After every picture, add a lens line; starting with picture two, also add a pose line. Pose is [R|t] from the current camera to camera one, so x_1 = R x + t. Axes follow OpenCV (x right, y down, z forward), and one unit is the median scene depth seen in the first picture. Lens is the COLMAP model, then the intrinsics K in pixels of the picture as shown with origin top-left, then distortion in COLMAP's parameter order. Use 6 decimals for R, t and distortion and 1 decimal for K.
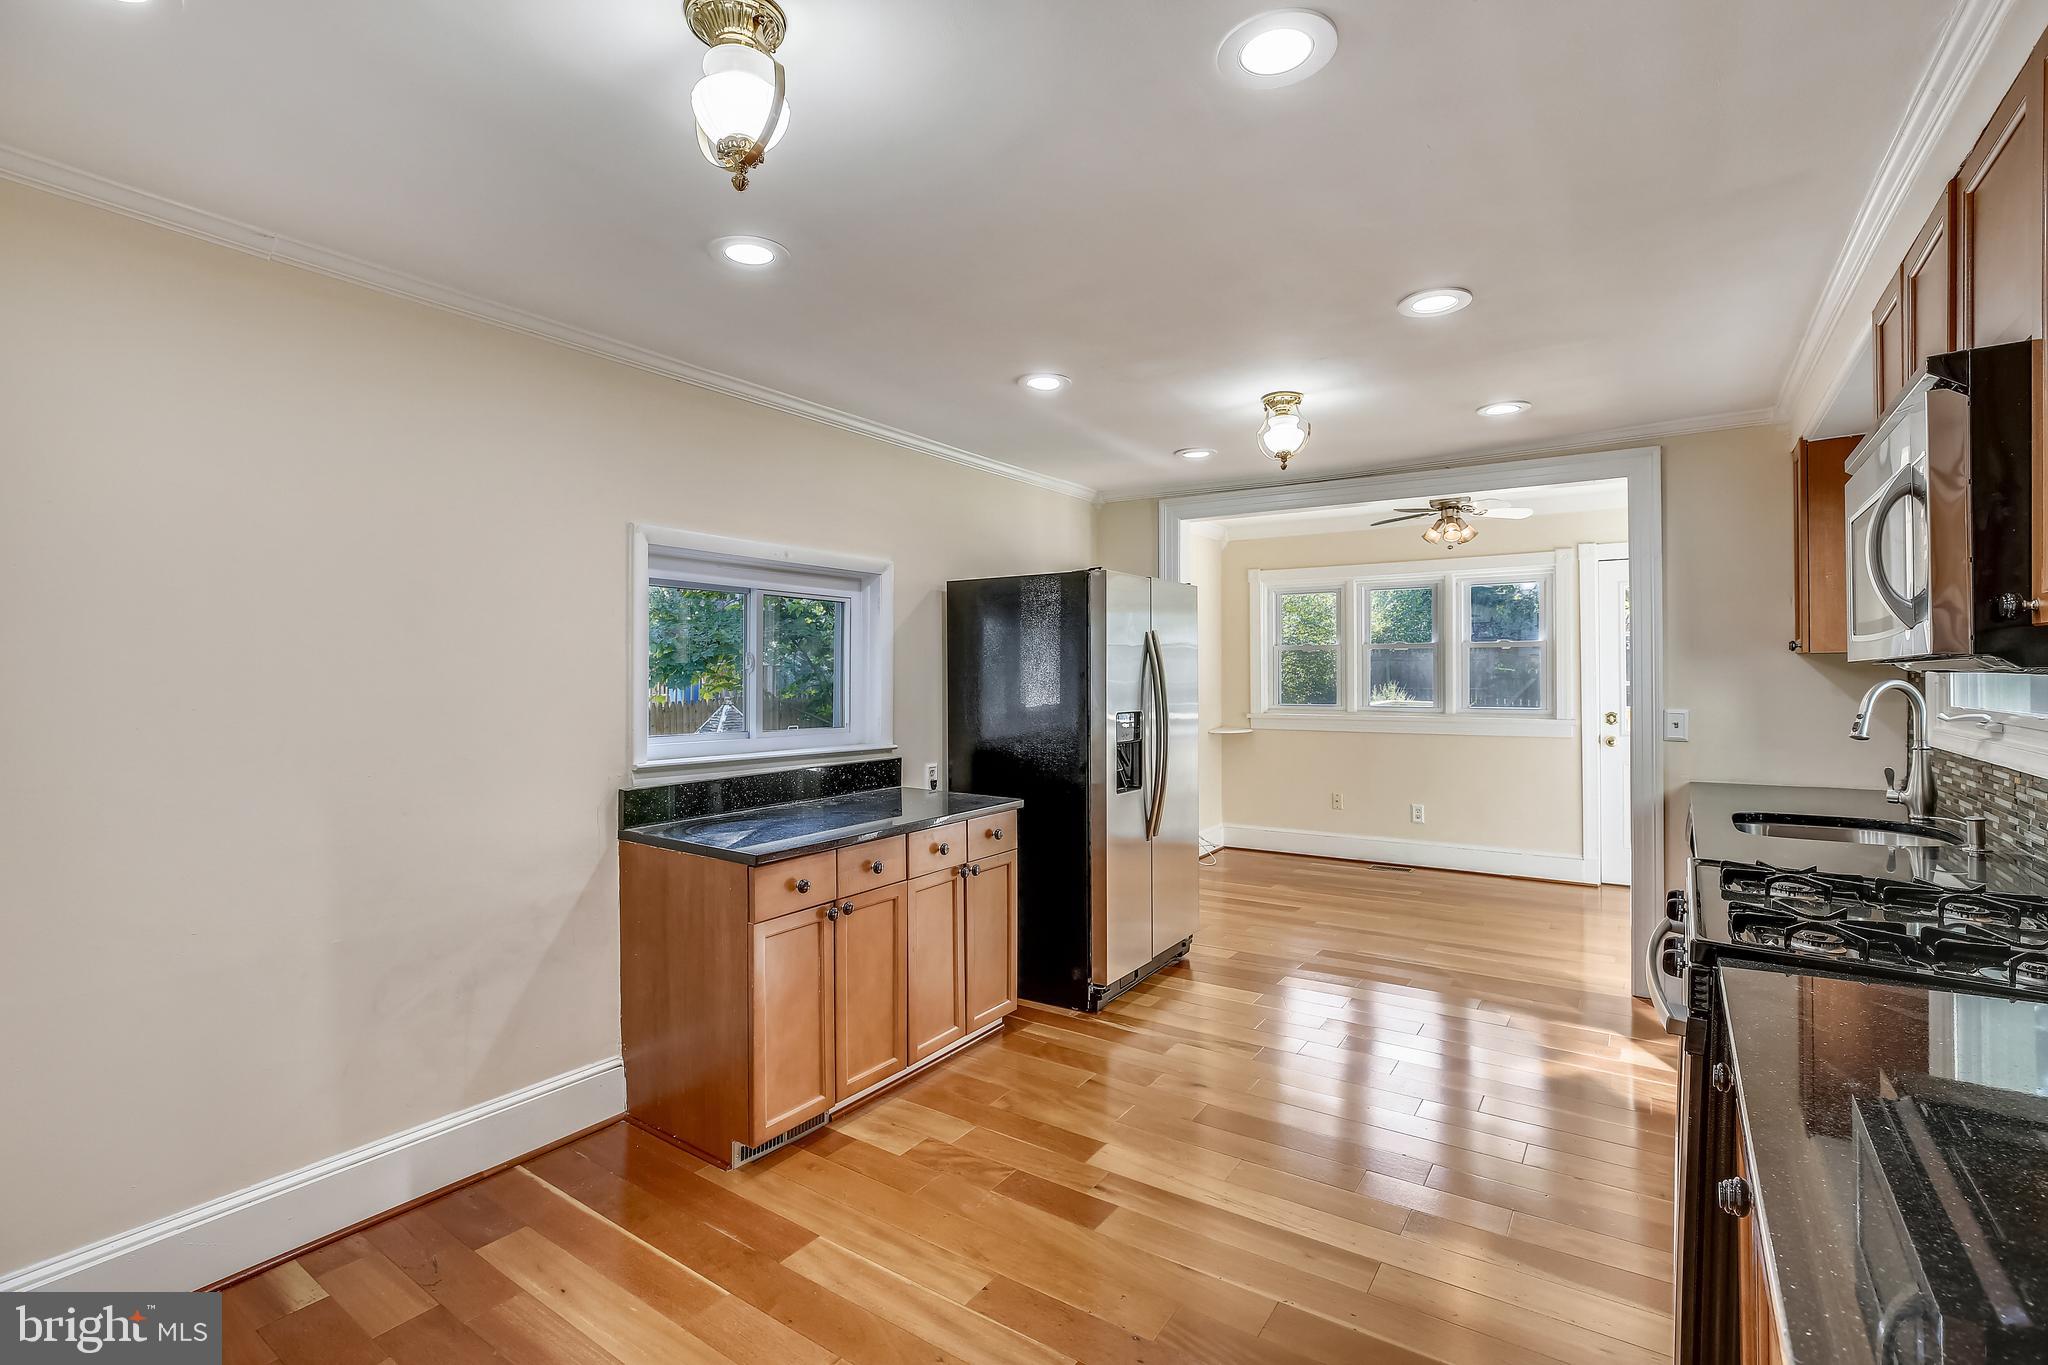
lens RADIAL K [[925.7, 0, 1023.8], [0, 925.7, 675.6], [0, 0, 1]] dist [-0.029057, 0.000452]
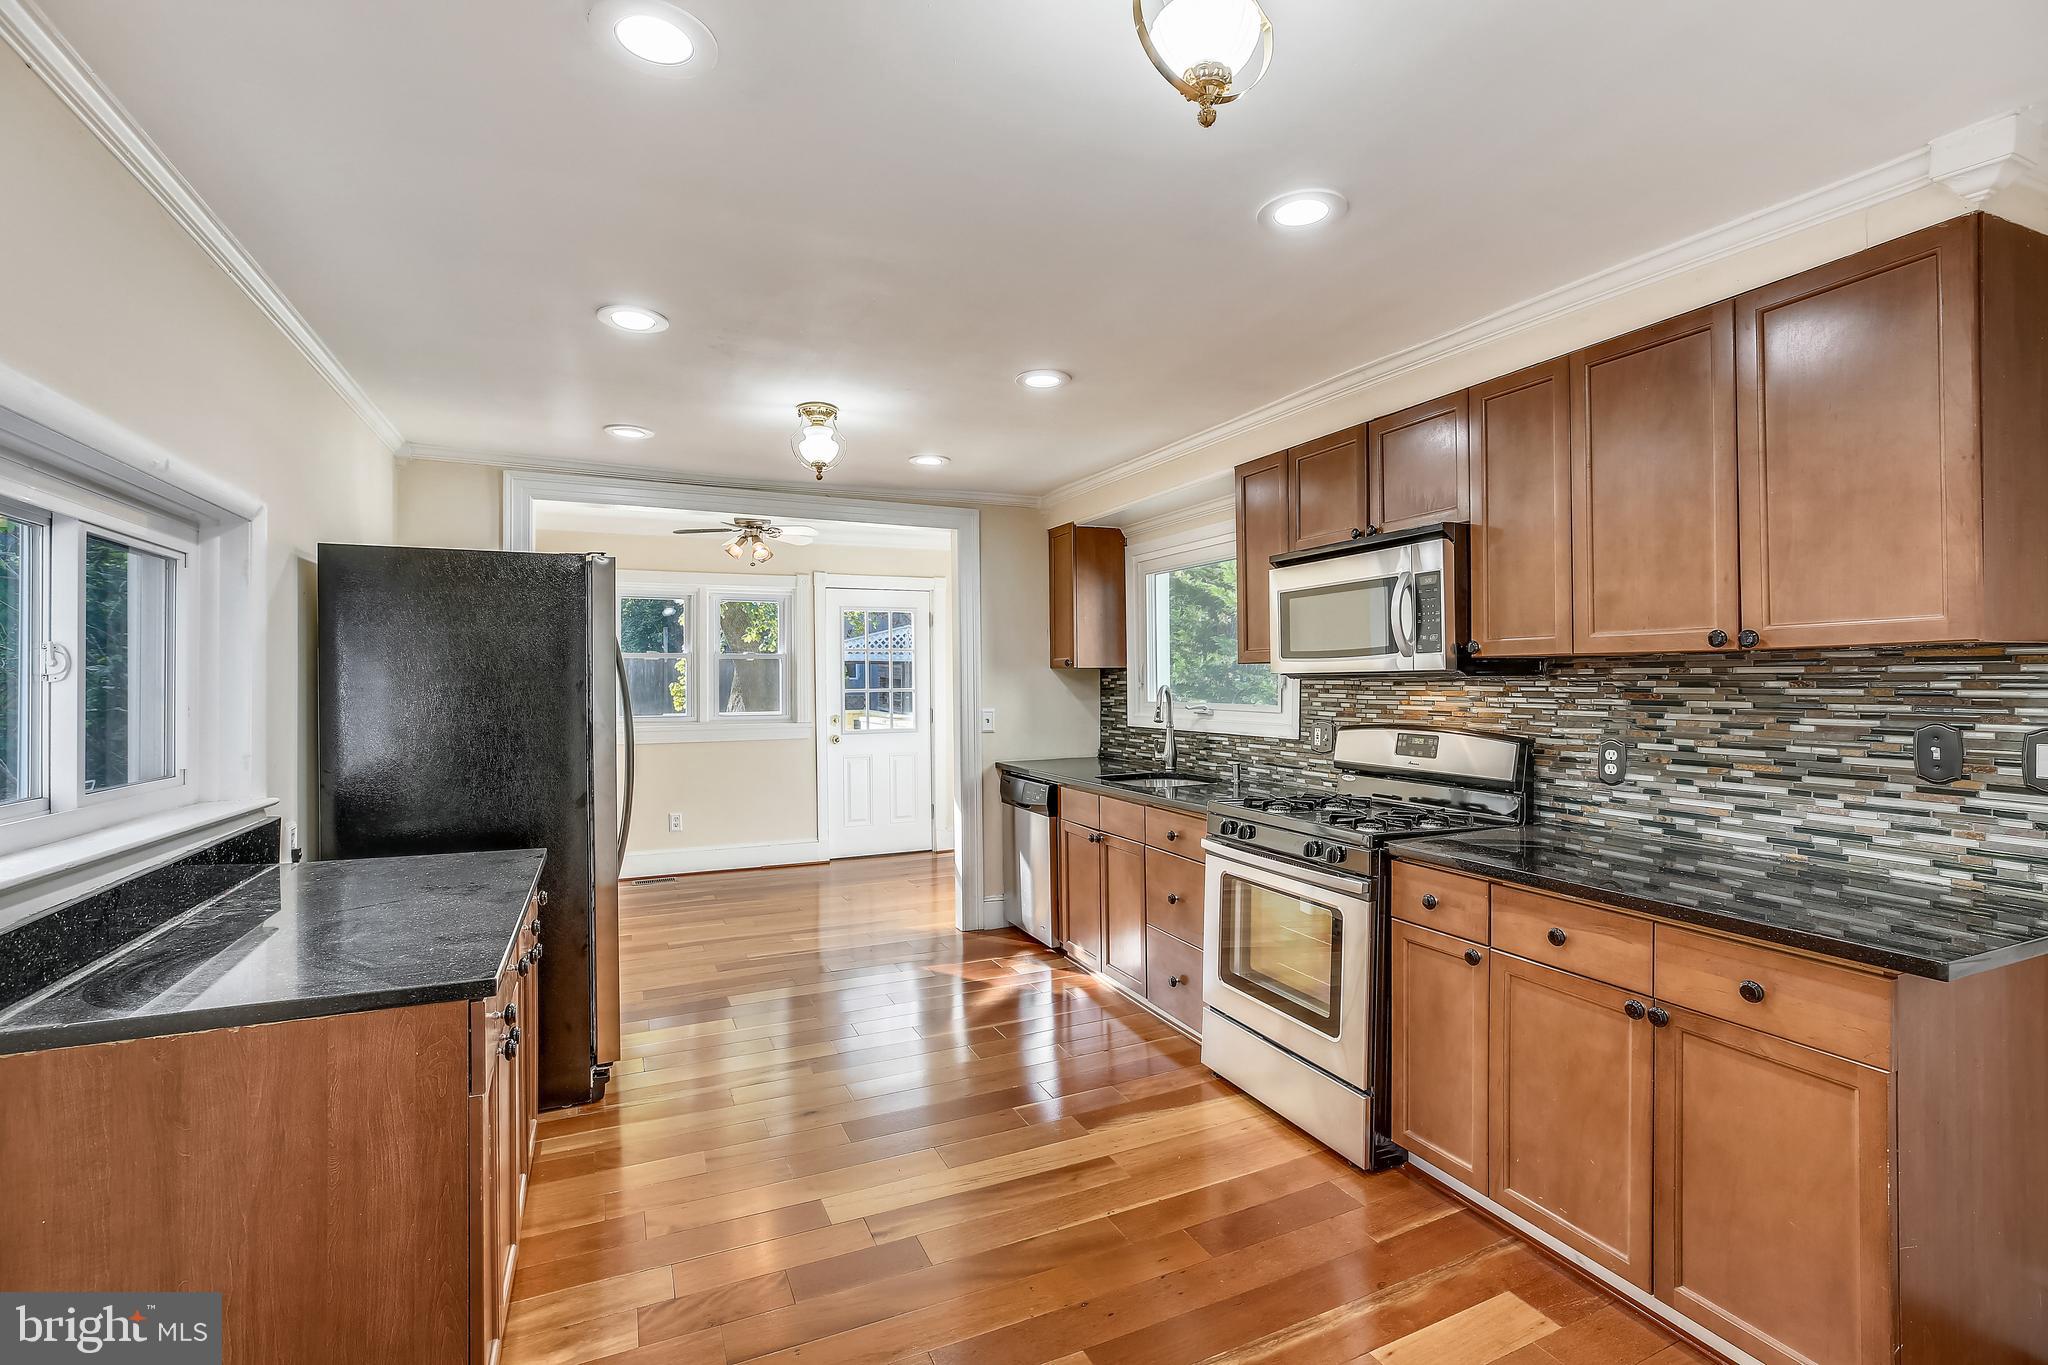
lens RADIAL K [[925.7, 0, 1023.8], [0, 925.7, 675.6], [0, 0, 1]] dist [-0.029057, 0.000452]
pose [[0.508818, 0.005896, 0.860854, -0.378027], [0.004098, 0.999949, -0.009271, 0.000883], [-0.860865, 0.008245, 0.508767, 0.236023]]
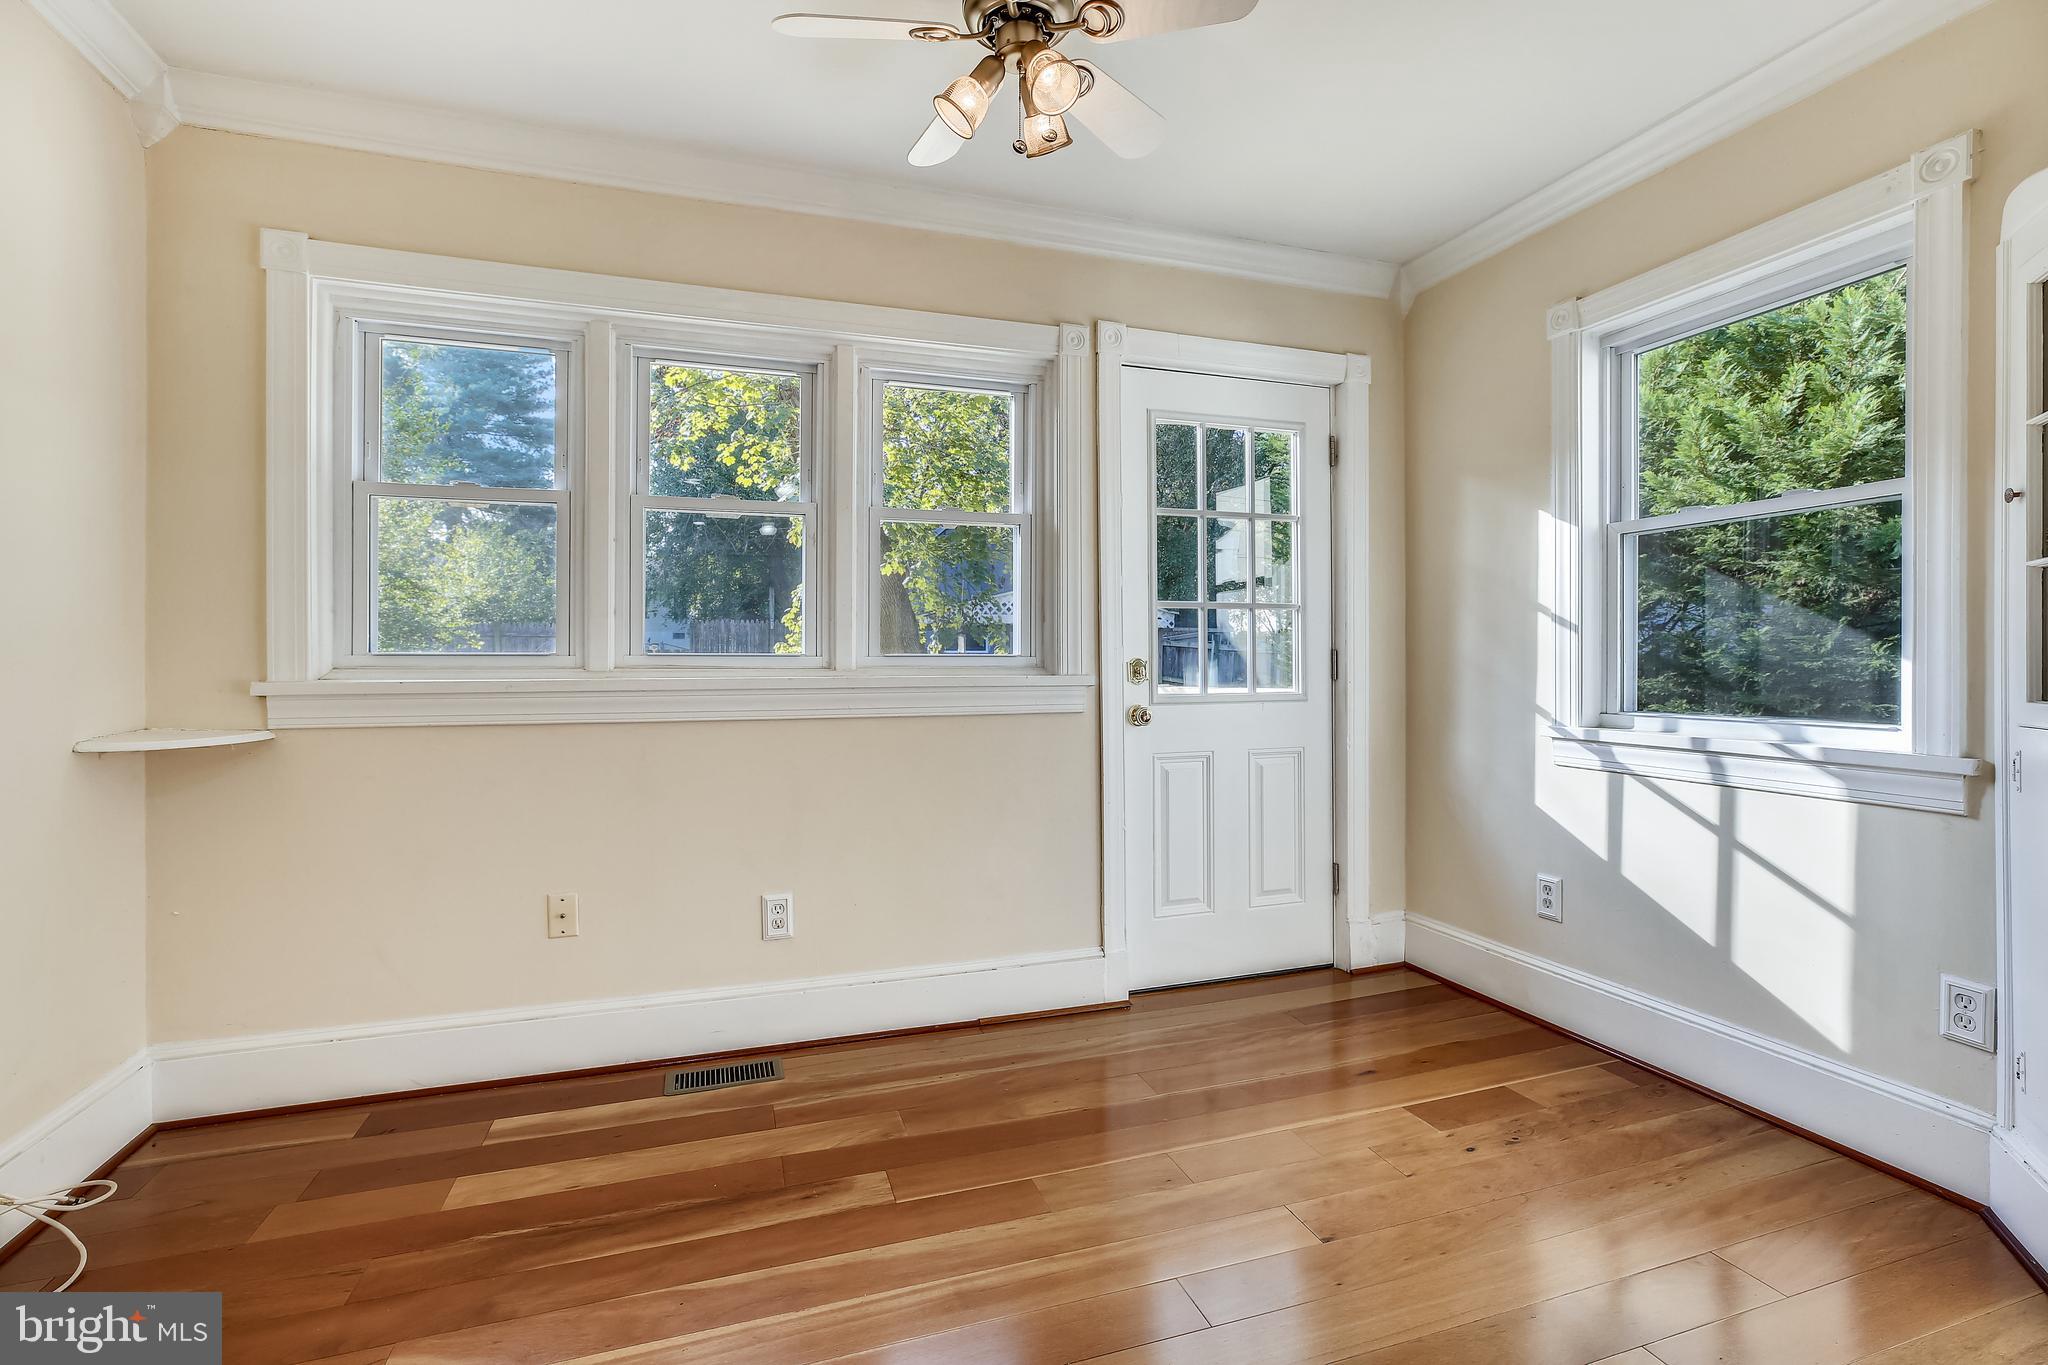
lens RADIAL K [[925.7, 0, 1023.8], [0, 925.7, 675.6], [0, 0, 1]] dist [-0.029057, 0.000452]
pose [[0.595422, -0.007509, 0.803378, 0.252314], [-0.000988, 0.999949, 0.010079, 0.060293], [-0.803413, -0.006795, 0.595384, 1.019768]]
